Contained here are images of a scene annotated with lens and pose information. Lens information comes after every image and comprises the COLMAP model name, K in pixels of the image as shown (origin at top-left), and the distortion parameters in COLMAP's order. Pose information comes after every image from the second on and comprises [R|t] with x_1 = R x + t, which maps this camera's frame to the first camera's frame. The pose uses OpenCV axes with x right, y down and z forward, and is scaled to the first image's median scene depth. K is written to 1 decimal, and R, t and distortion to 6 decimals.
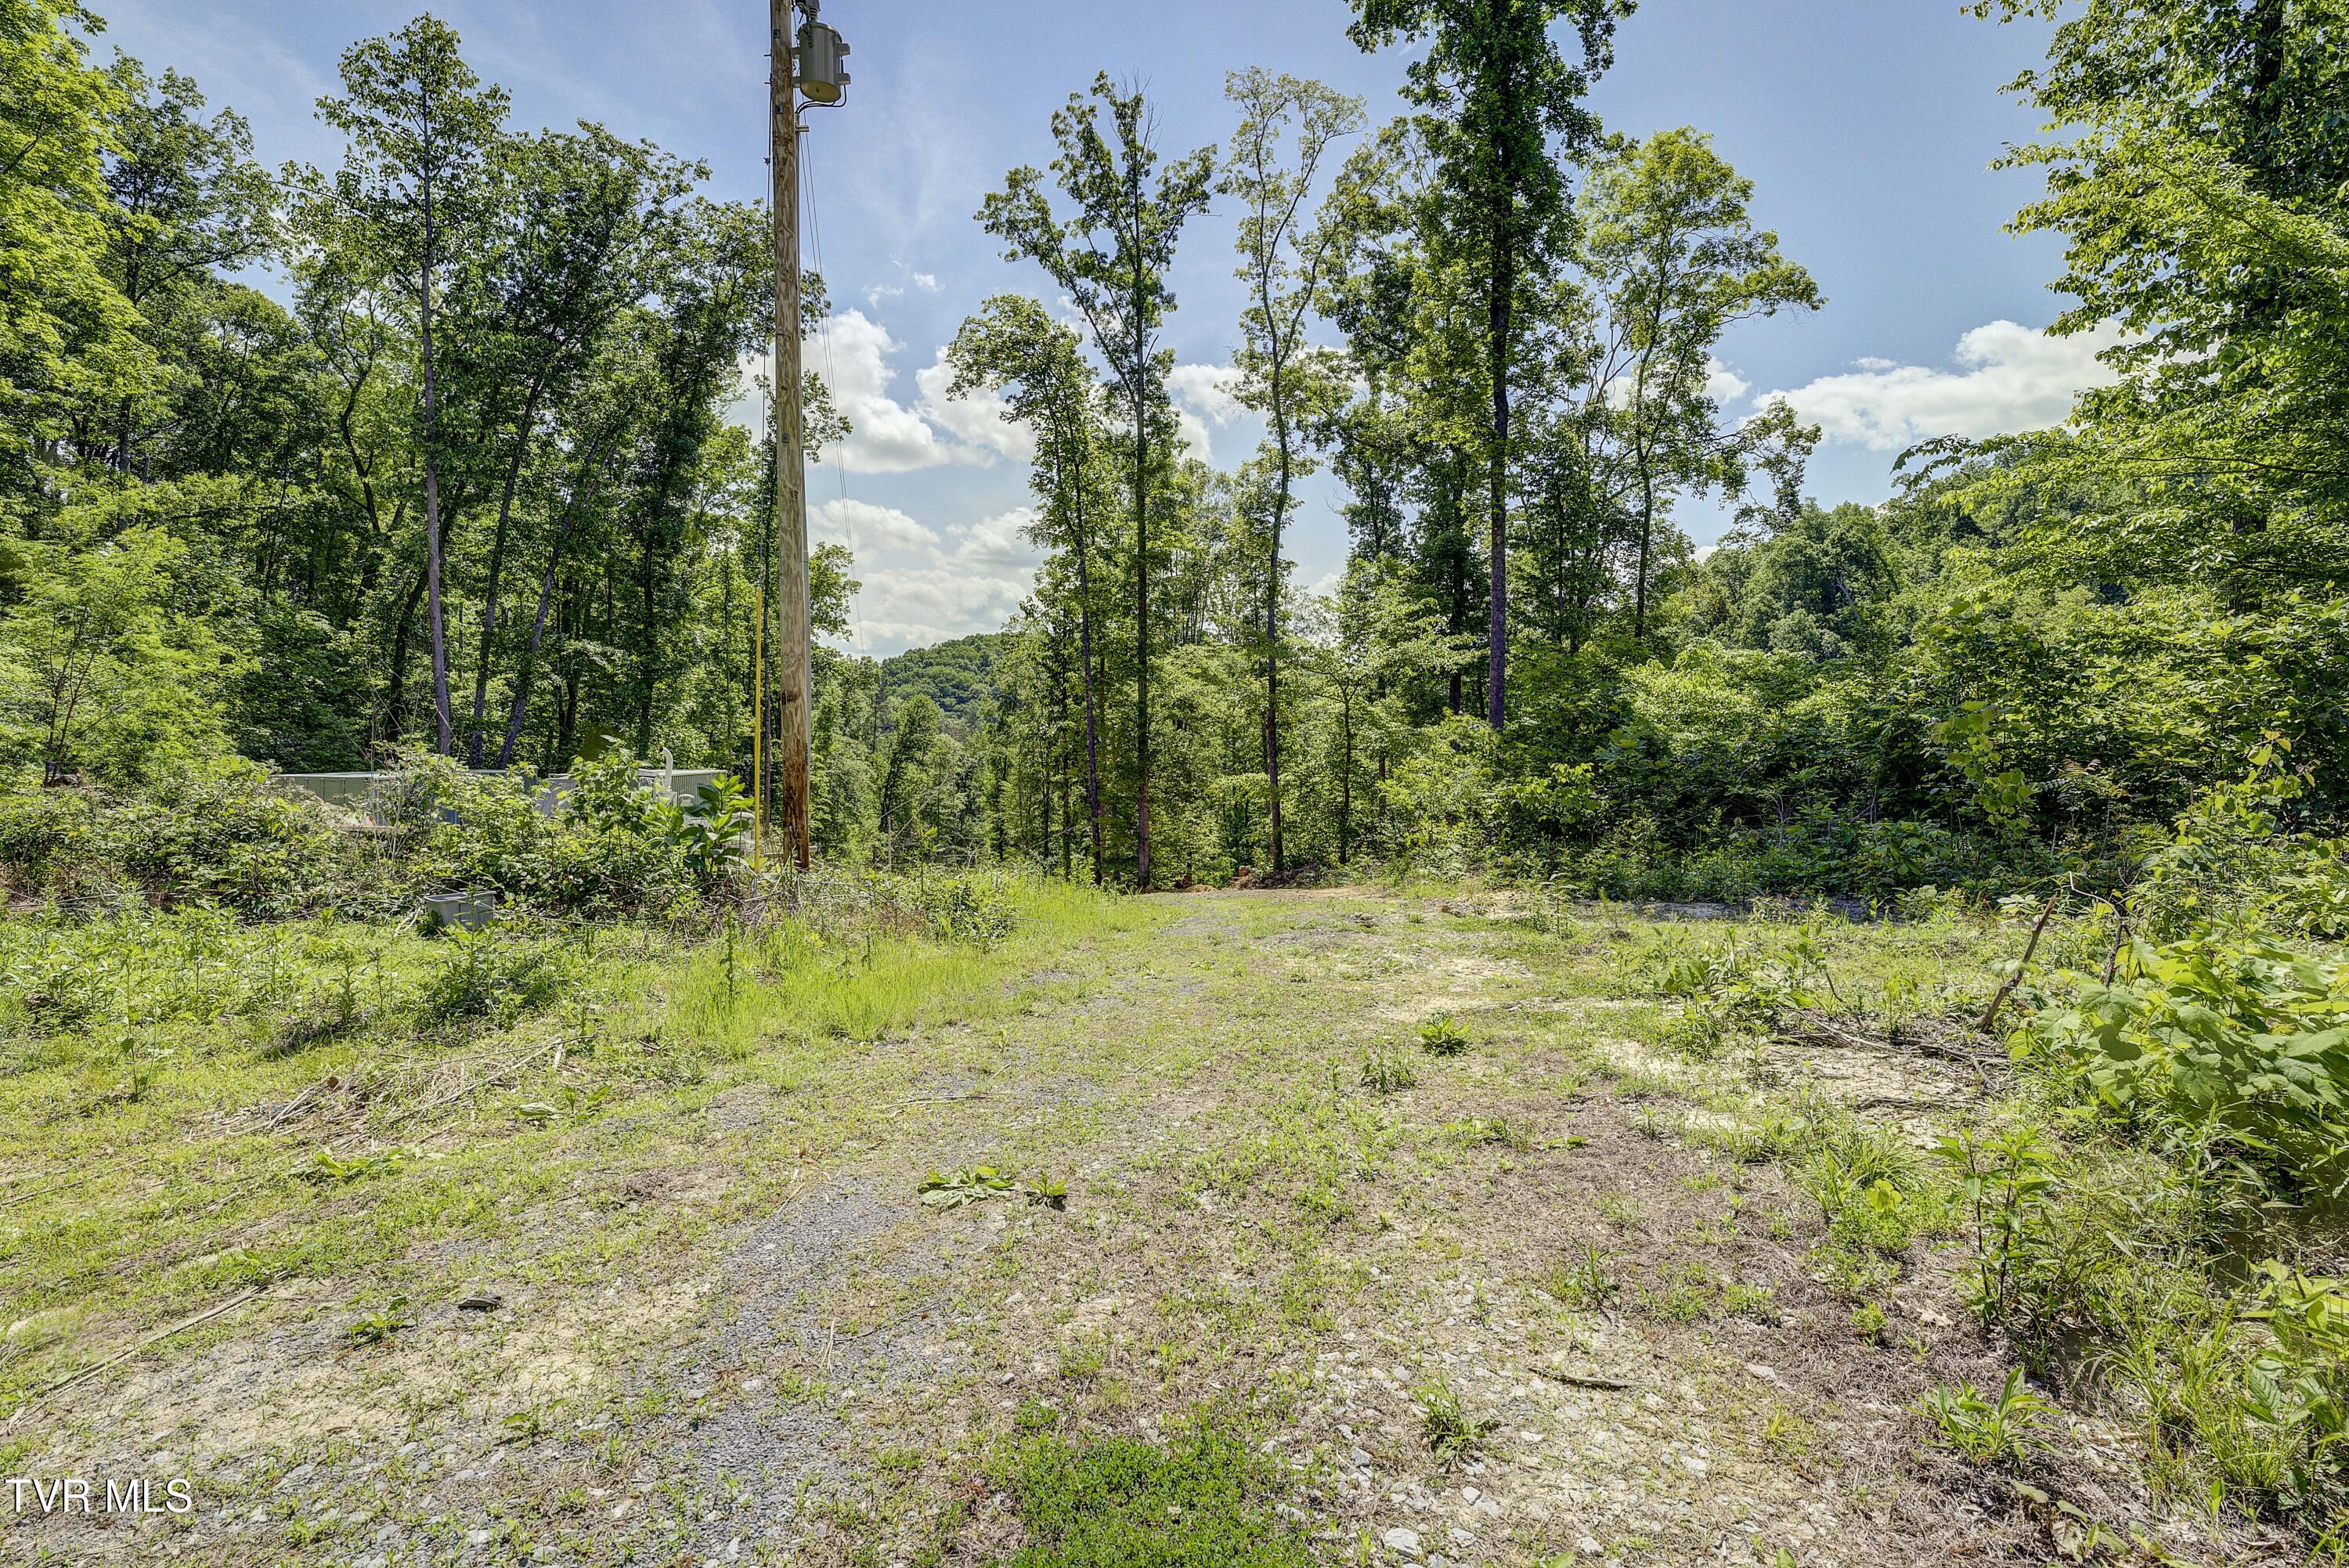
lens RADIAL K [[1076.9, 0, 1175.9], [0, 1076.9, 780.5], [0, 0, 1]] dist [-0.020176, -0.000208]
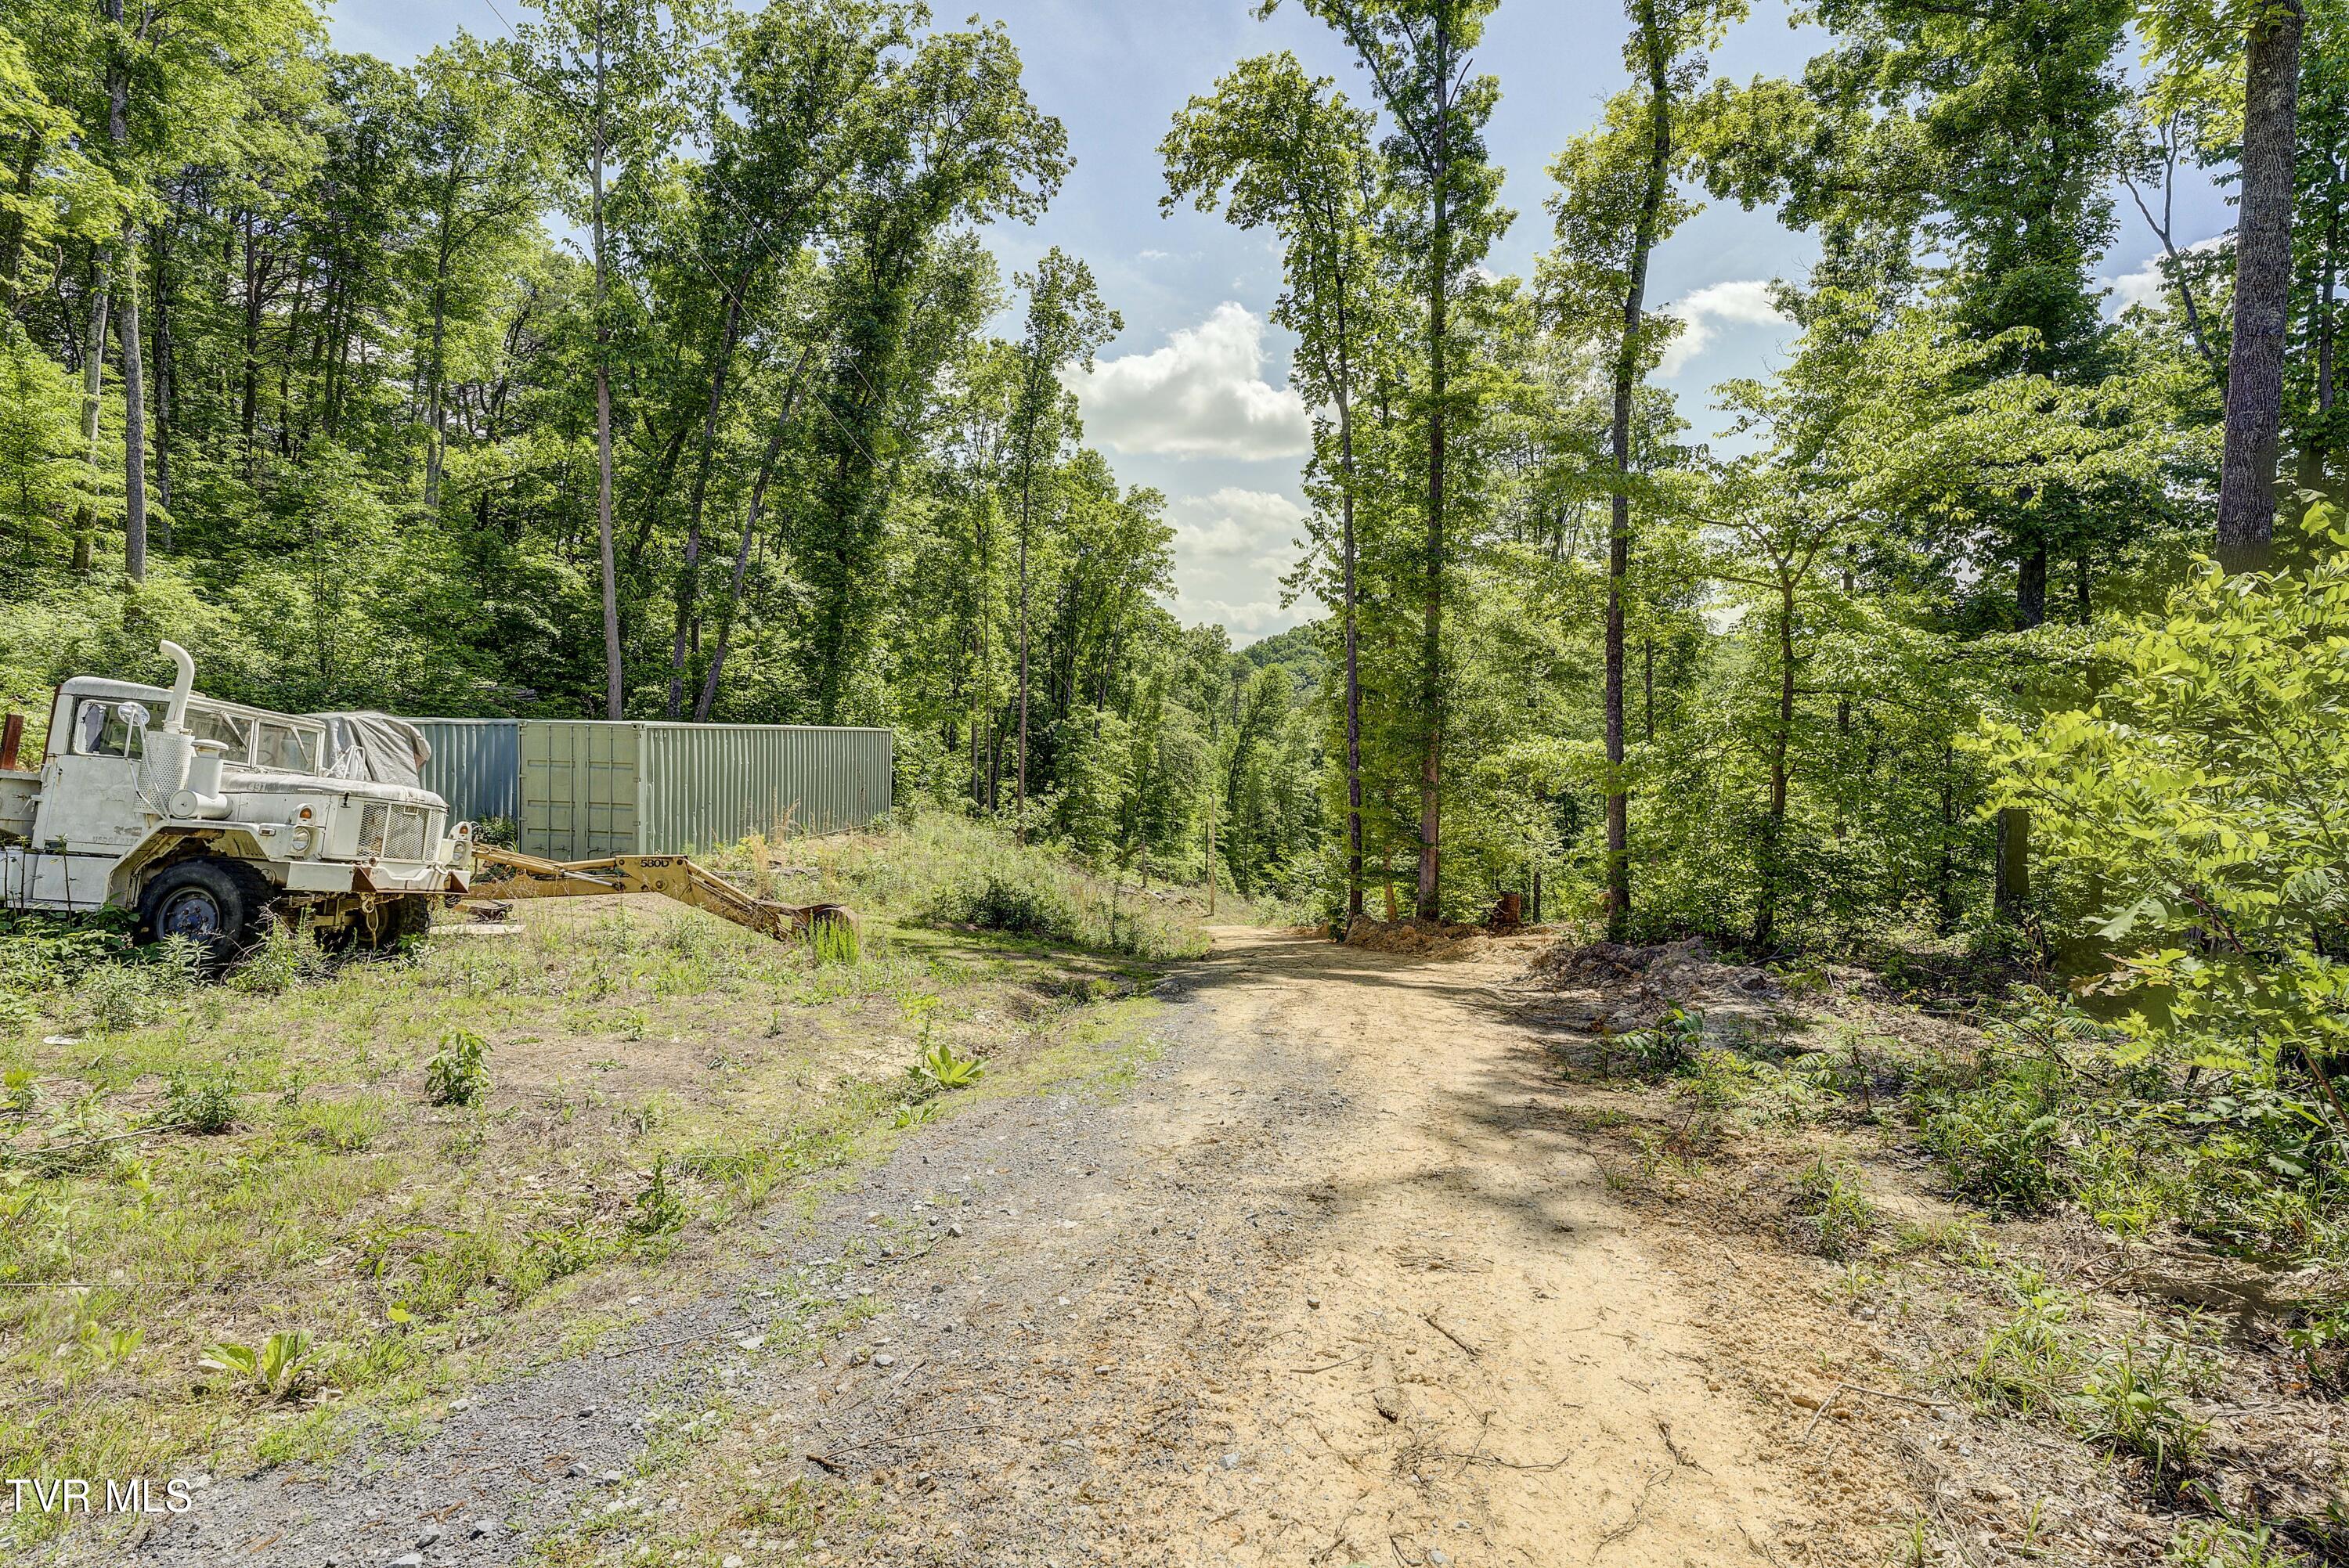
lens RADIAL K [[1076.9, 0, 1171.5], [0, 1076.9, 775.2], [0, 0, 1]] dist [-0.020176, -0.000208]
pose [[0.934362, 0.032339, -0.354854, 0.055438], [-0.027466, 0.999447, 0.018761, 0.004046], [0.355264, -0.007783, 0.934733, 0.340300]]
